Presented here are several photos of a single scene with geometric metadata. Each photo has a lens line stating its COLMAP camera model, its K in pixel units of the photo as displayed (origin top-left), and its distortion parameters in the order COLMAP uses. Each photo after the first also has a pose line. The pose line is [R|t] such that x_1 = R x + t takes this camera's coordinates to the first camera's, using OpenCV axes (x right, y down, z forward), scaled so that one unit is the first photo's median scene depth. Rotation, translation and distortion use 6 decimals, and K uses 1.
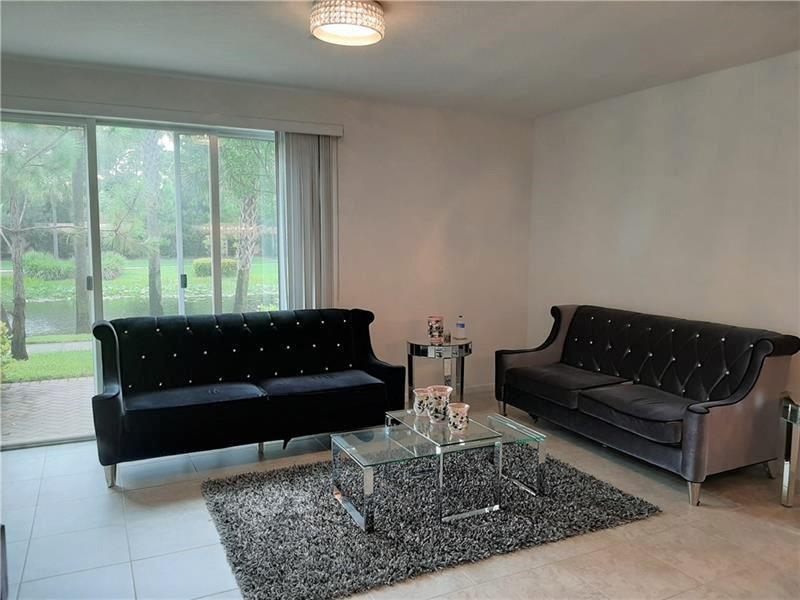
lens RADIAL K [[628.8, 0, 403.9], [0, 628.8, 300.9], [0, 0, 1]] dist [0.050211, -0.095056]
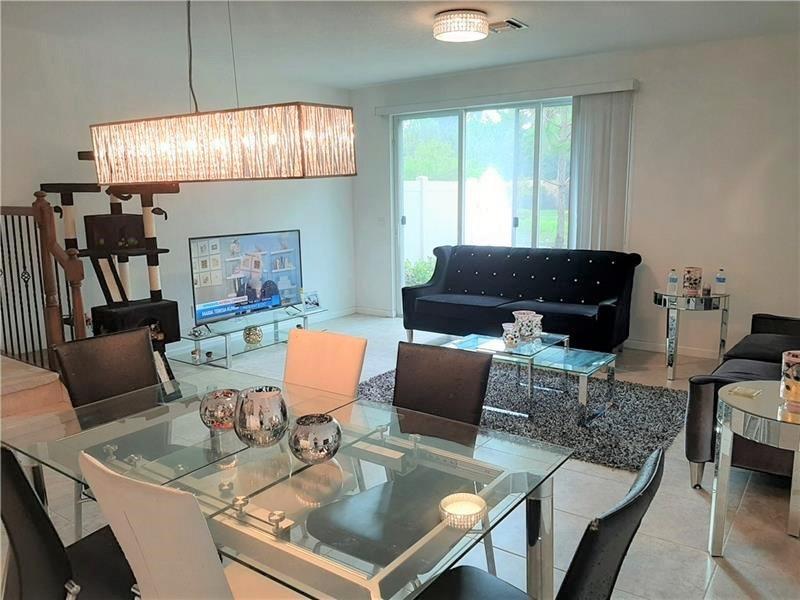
lens RADIAL K [[628.8, 0, 401.2], [0, 628.8, 299.5], [0, 0, 1]] dist [0.050211, -0.095056]
pose [[0.486755, 0.139849, -0.862271, 0.701126], [-0.058430, 0.990103, 0.127598, -0.024760], [0.871582, -0.011727, 0.490109, 0.135777]]
